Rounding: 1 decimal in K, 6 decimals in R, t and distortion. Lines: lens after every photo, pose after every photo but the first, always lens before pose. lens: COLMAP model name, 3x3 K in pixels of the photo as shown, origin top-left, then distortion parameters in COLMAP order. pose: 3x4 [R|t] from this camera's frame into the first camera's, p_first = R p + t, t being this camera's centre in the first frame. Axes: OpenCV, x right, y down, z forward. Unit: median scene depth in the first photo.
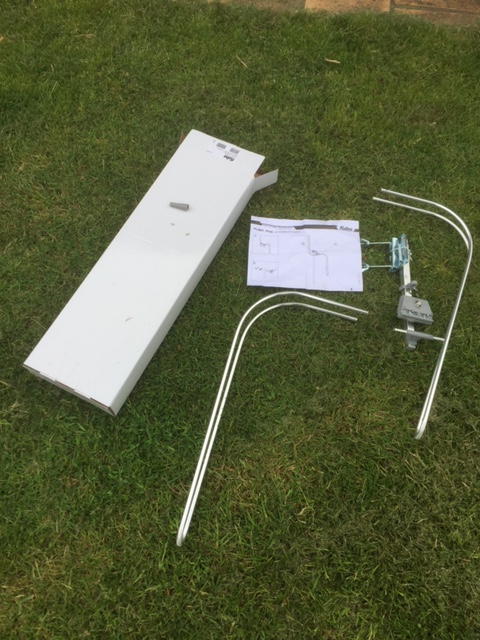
lens RADIAL K [[533.7, 0, 240.4], [0, 533.7, 319.9], [0, 0, 1]] dist [0.063956, -0.086208]
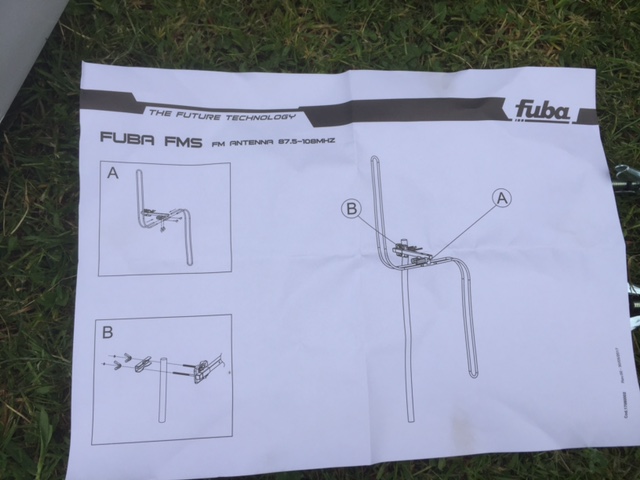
lens RADIAL K [[533.7, 0, 320.2], [0, 533.7, 241.0], [0, 0, 1]] dist [0.063956, -0.086208]
pose [[0.993974, -0.066655, 0.087017, 0.085282], [0.041380, 0.963301, 0.265215, -0.181204], [-0.101501, -0.260016, 0.960255, 0.785557]]
